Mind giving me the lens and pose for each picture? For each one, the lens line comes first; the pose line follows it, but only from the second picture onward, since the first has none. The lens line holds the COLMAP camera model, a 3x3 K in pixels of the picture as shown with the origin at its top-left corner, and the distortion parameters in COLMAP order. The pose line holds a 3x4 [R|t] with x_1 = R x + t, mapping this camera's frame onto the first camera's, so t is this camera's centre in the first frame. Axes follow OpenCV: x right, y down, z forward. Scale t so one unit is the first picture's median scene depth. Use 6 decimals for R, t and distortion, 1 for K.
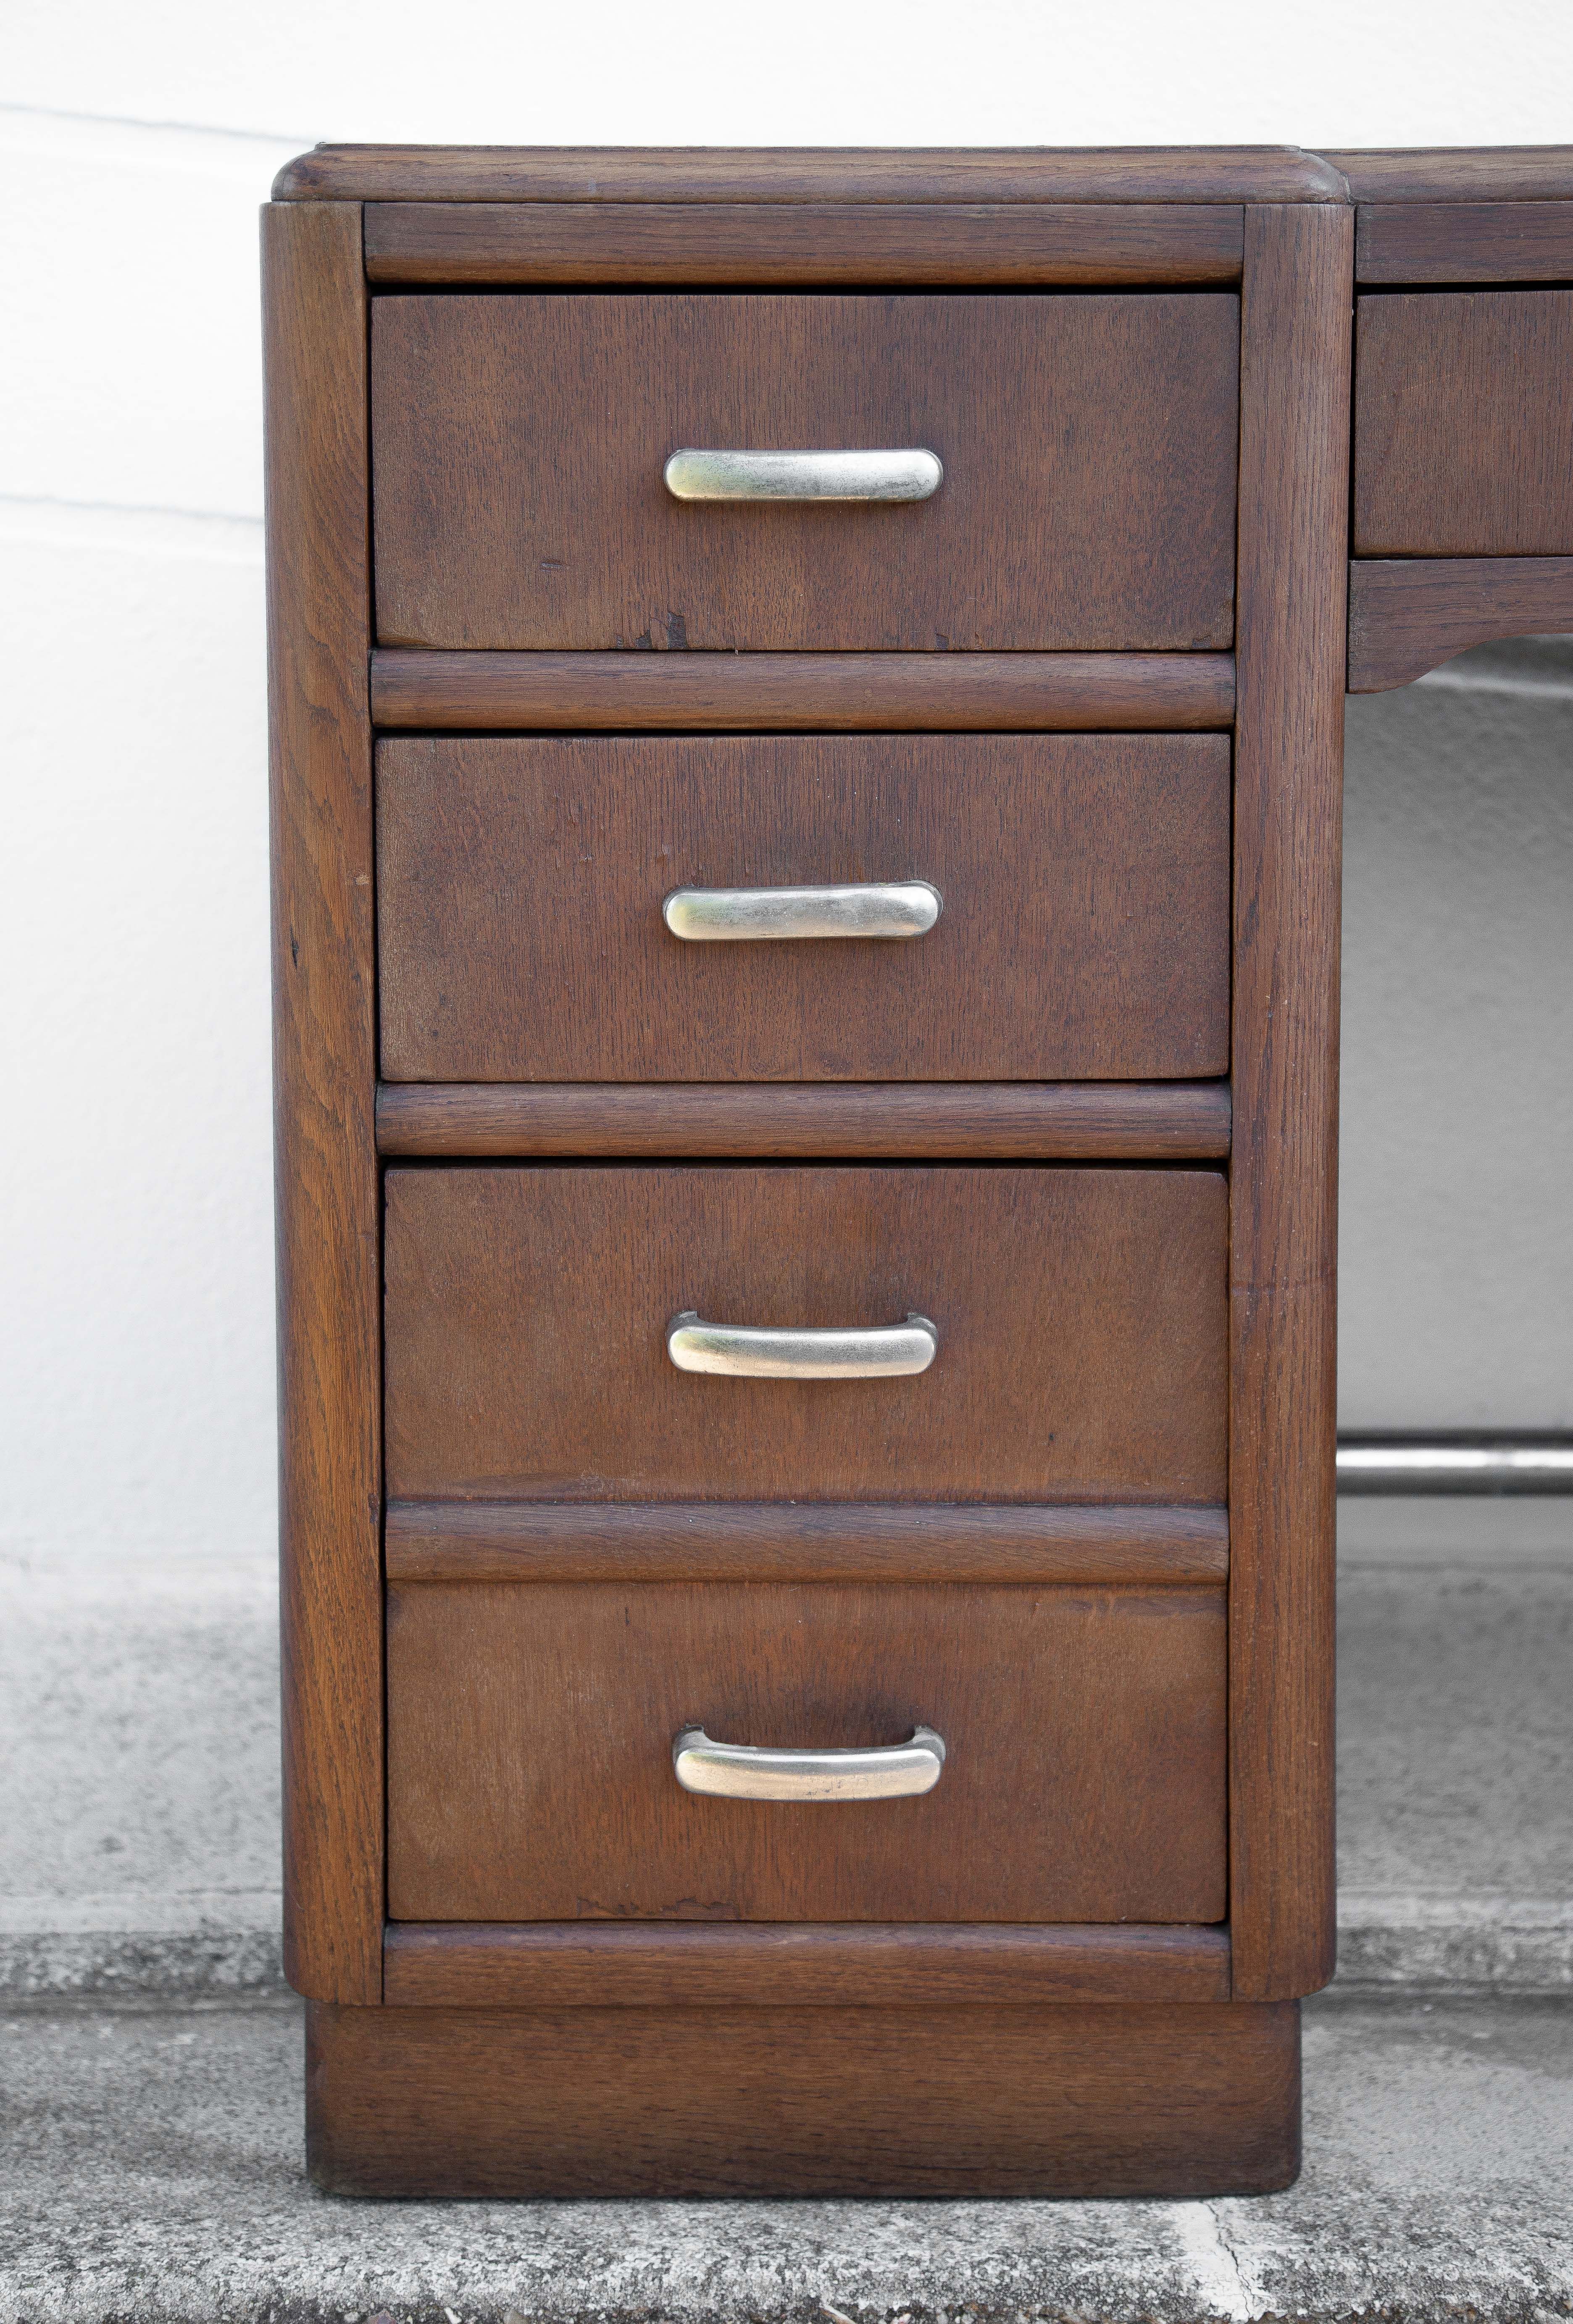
lens RADIAL K [[3568.3, 0, 822.1], [0, 3568.3, 708.5], [0, 0, 1]] dist [0.127272, 0.021591]
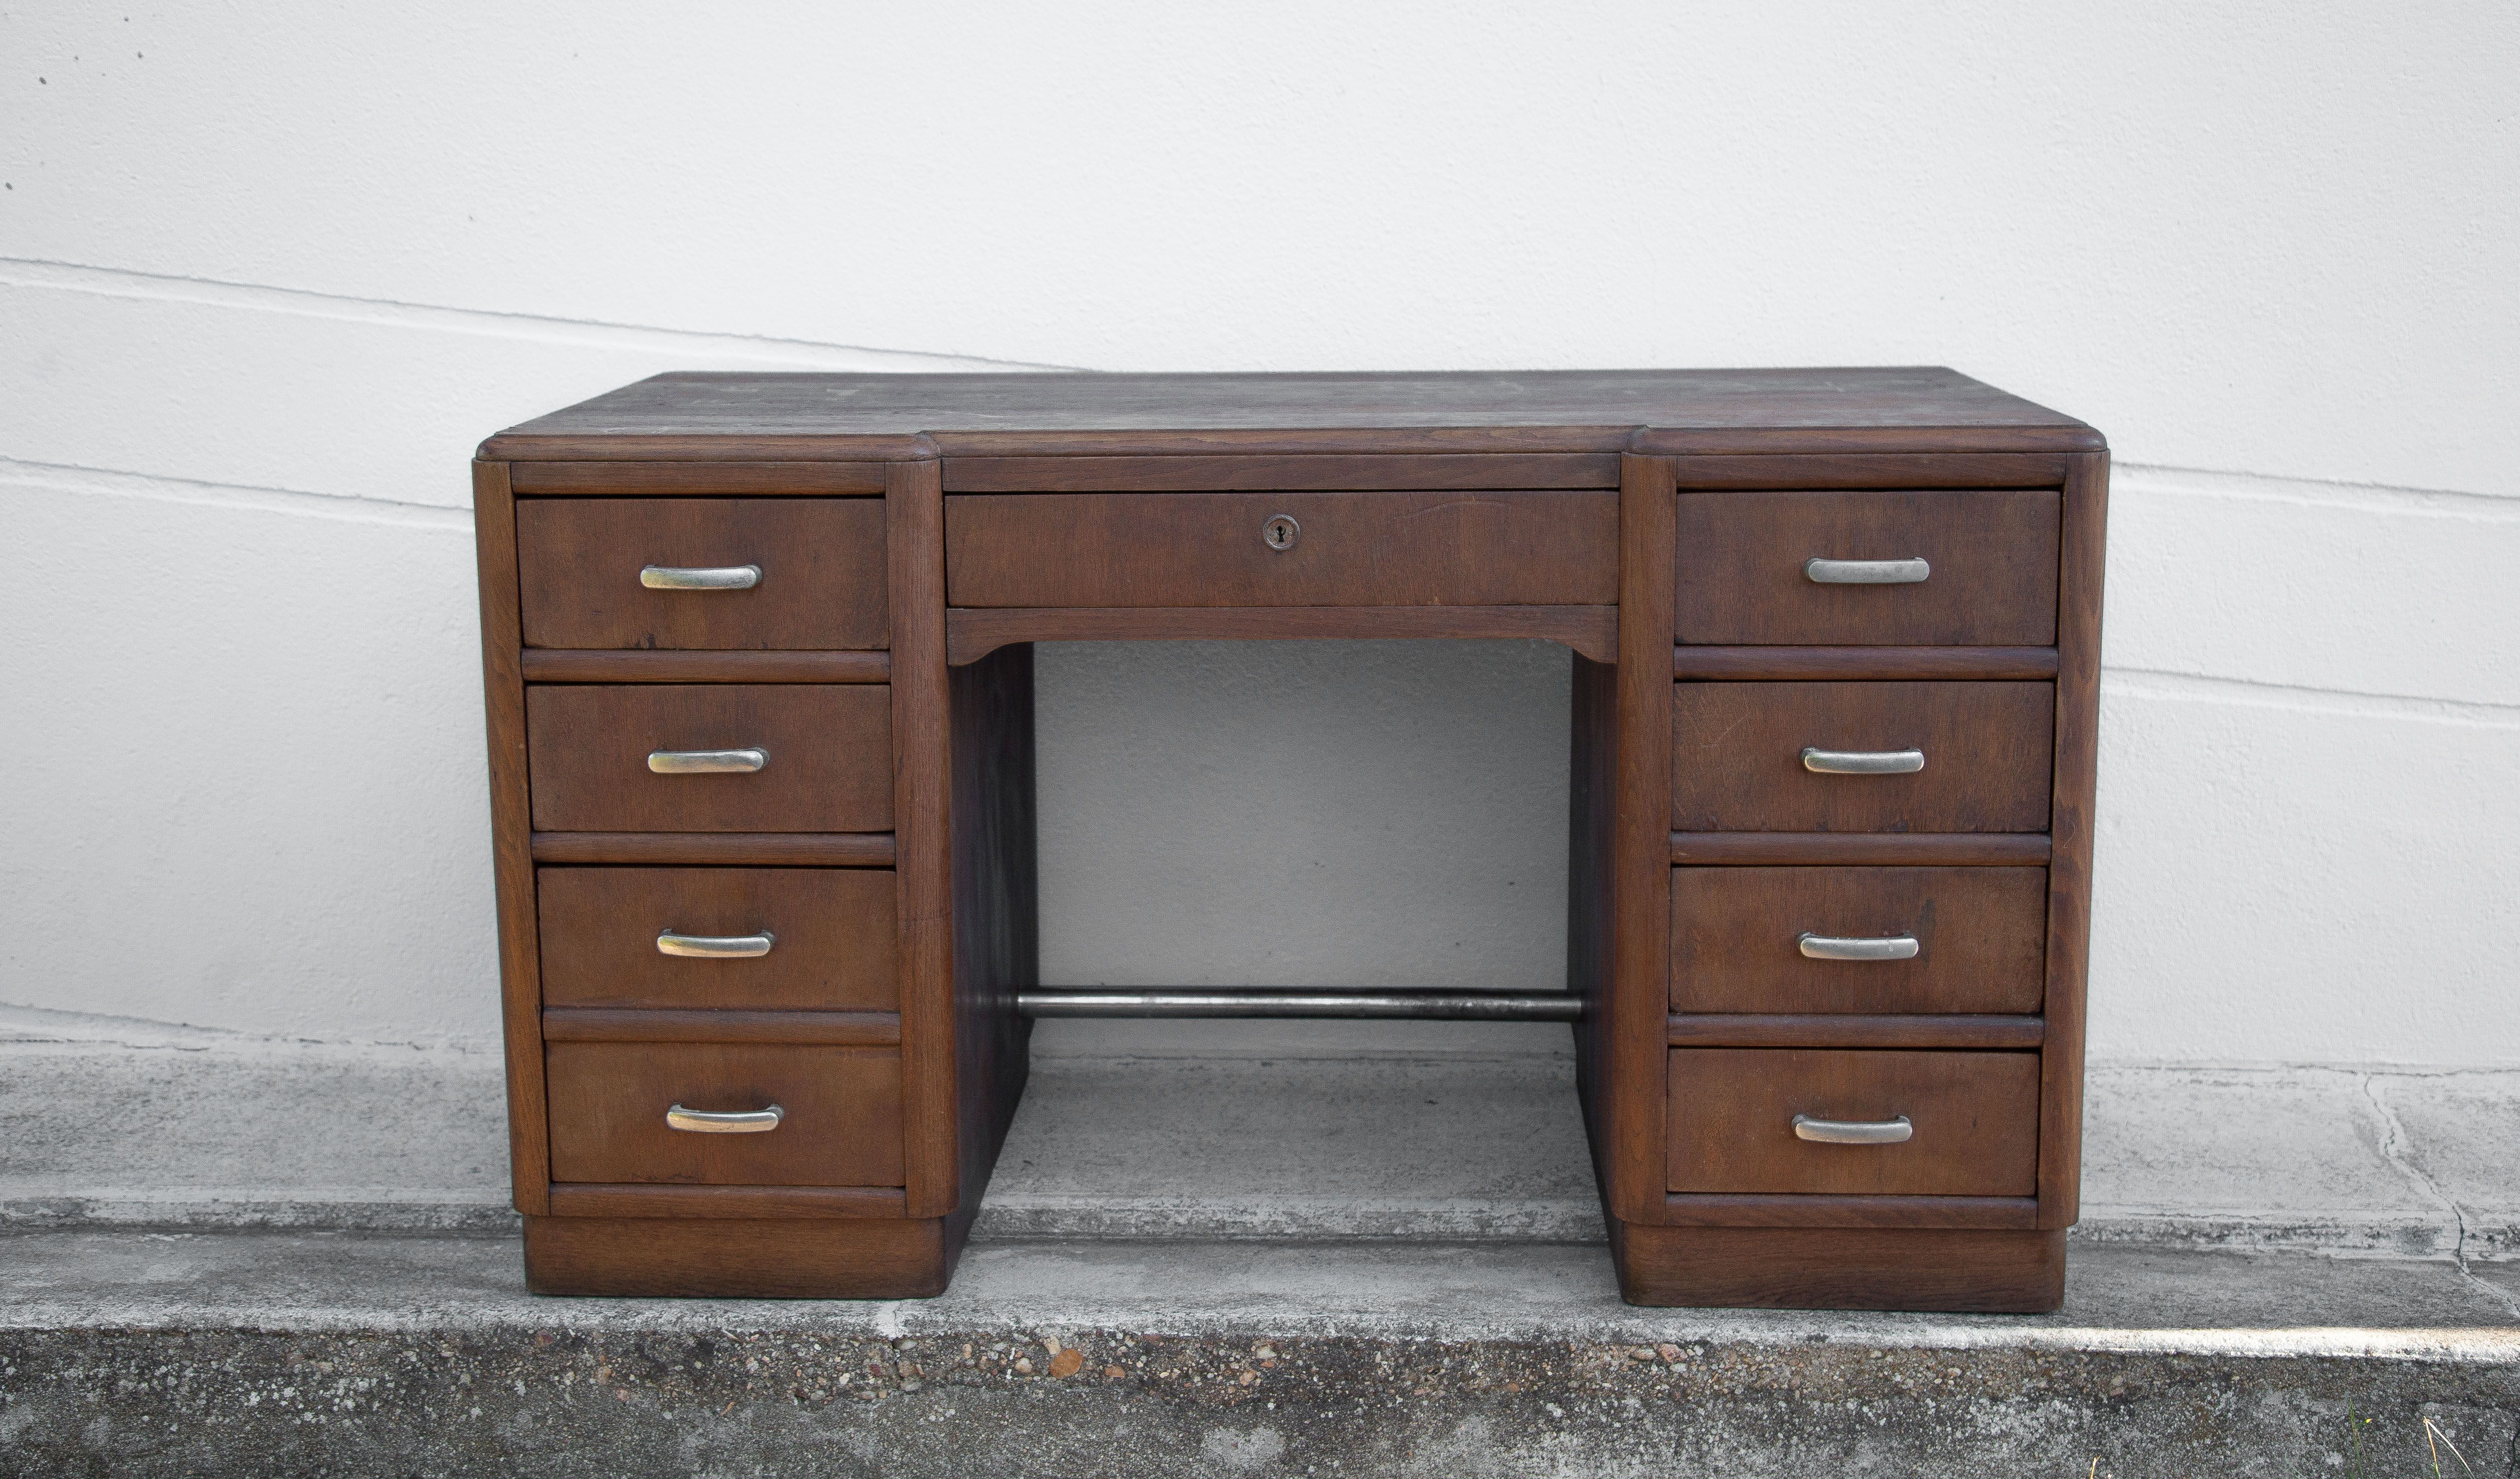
lens RADIAL K [[3068.0, 0, 1185.1], [0, 3068.0, 676.3], [0, 0, 1]] dist [0.068985, 0.034286]
pose [[0.997955, 0.003315, -0.063833, 0.422980], [0.002302, 0.996142, 0.087728, -0.169118], [0.063878, -0.087695, 0.994097, -0.946770]]
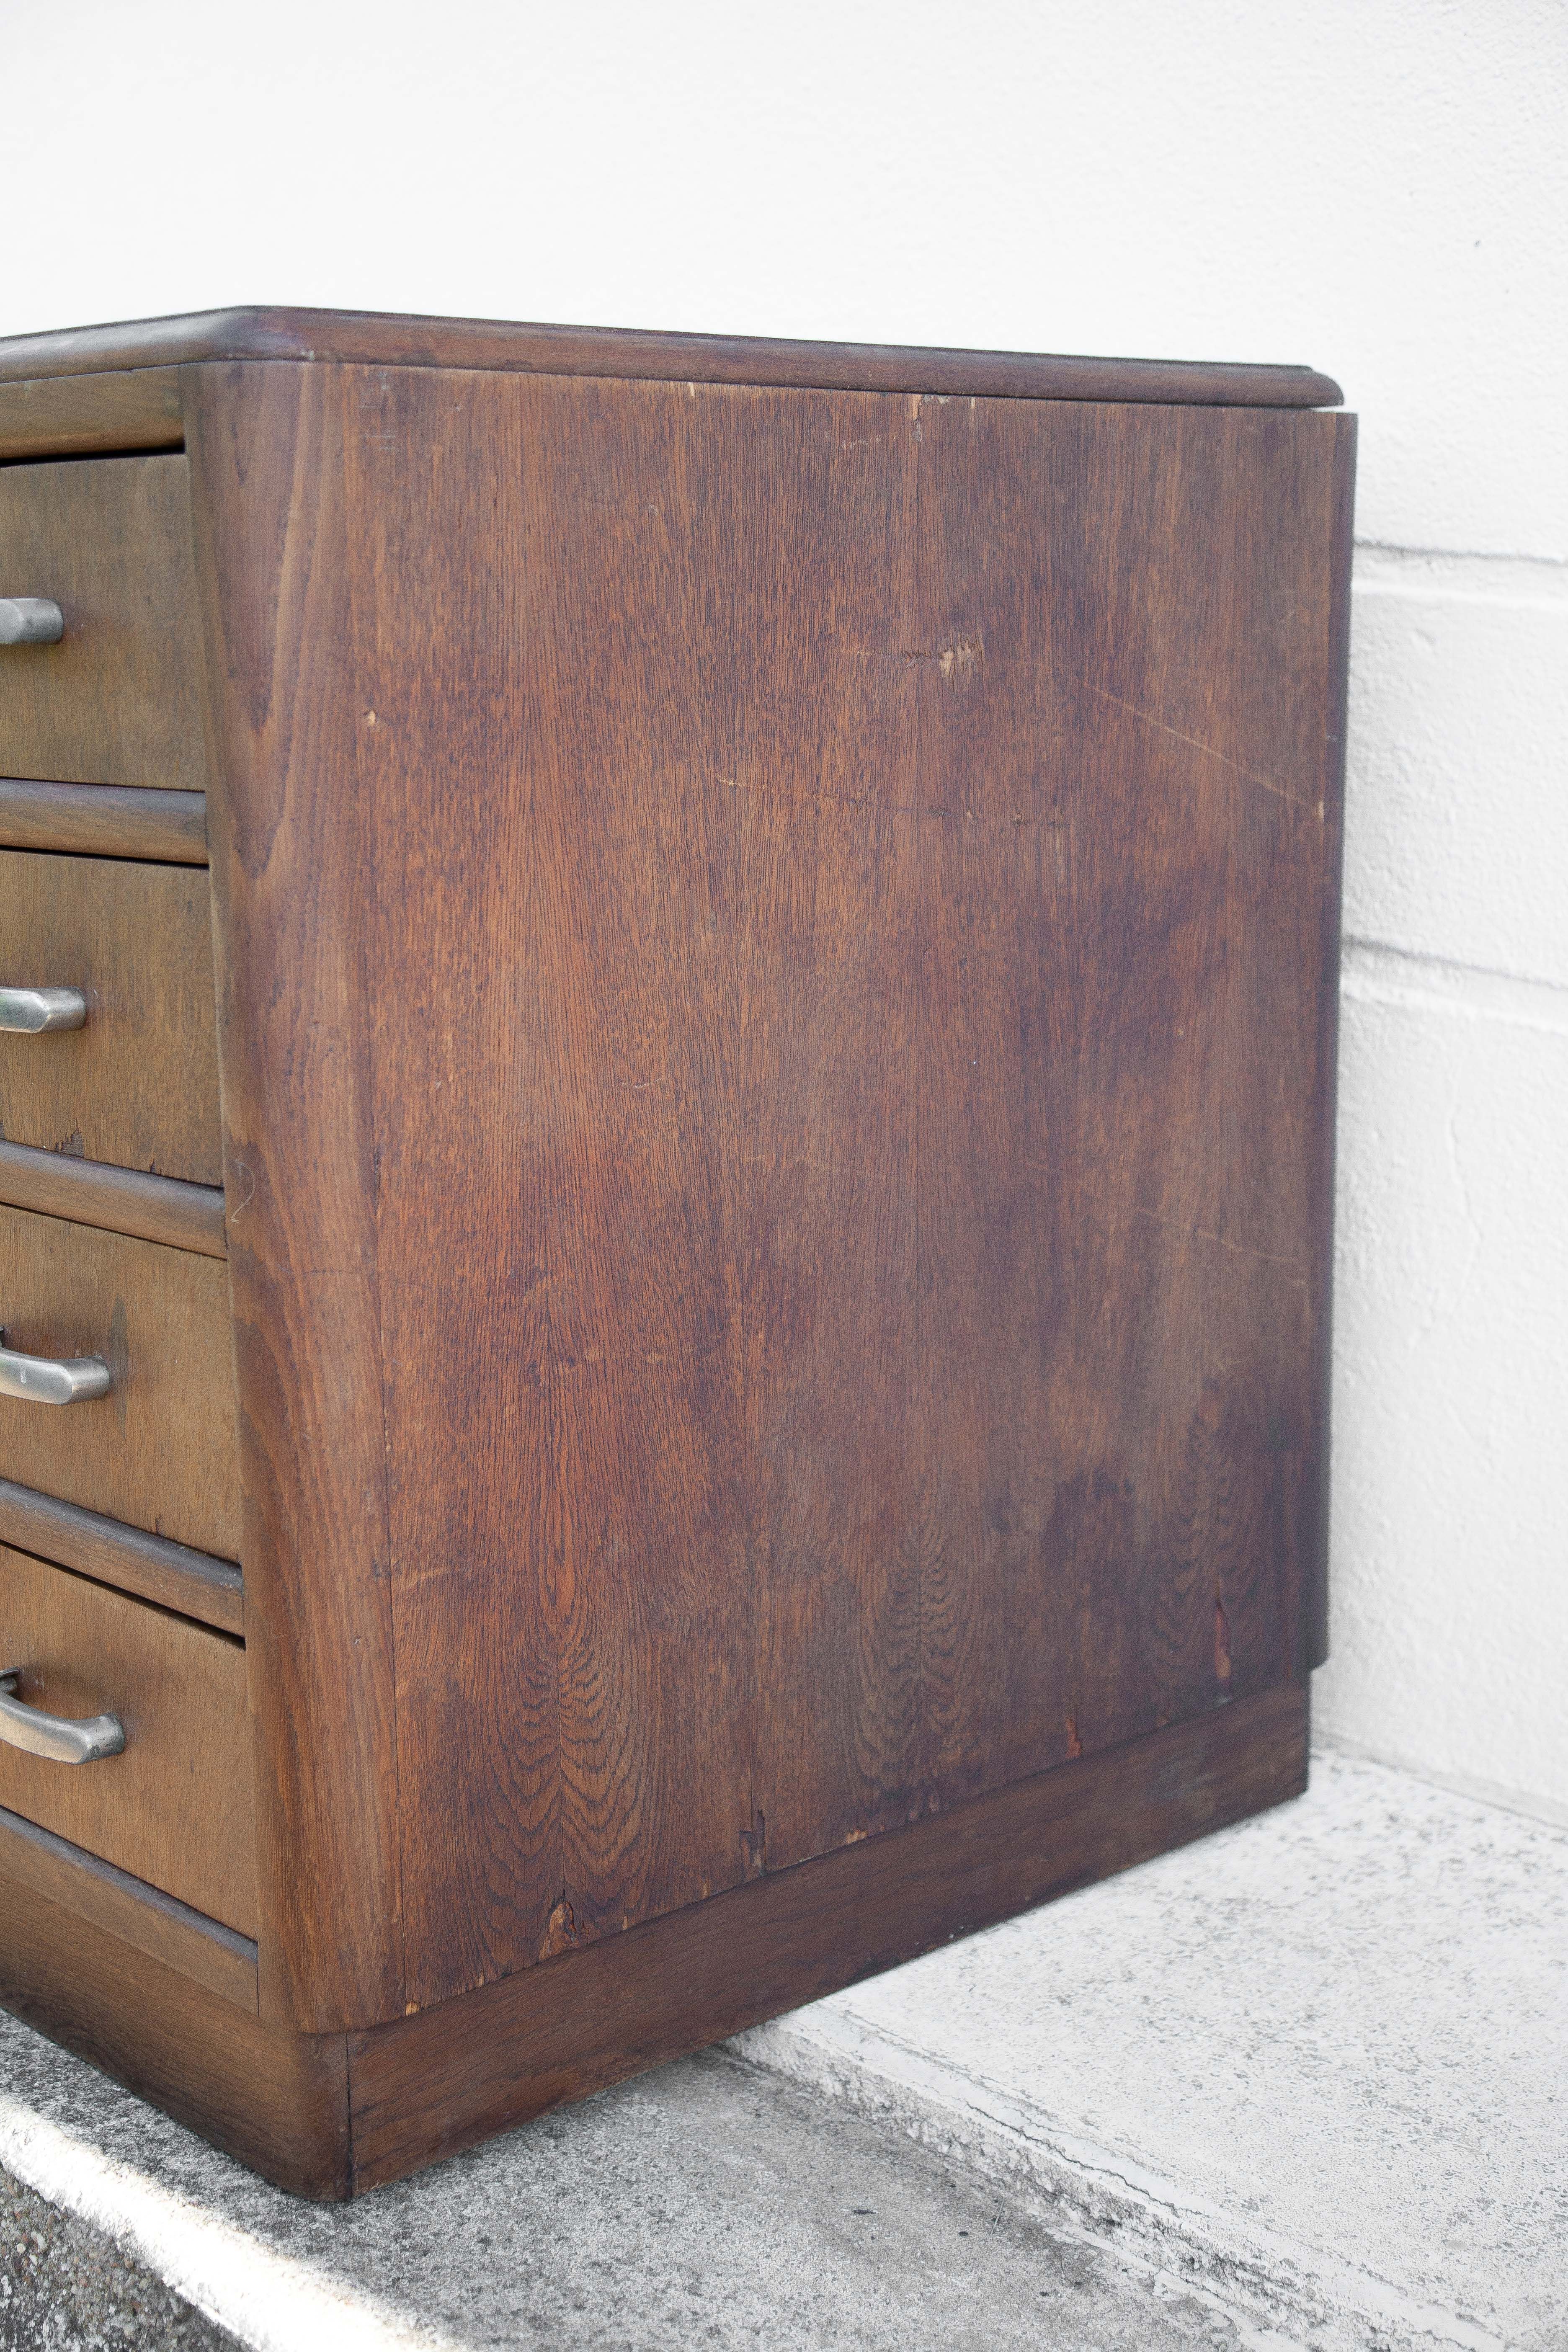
lens RADIAL K [[3013.7, 0, 784.6], [0, 3013.7, 1130.2], [0, 0, 1]] dist [0.095424, 0.039452]
pose [[0.678734, 0.118740, -0.724721, 1.602437], [-0.059213, 0.992478, 0.107154, -0.026317], [0.731993, -0.029816, 0.680659, 0.504535]]
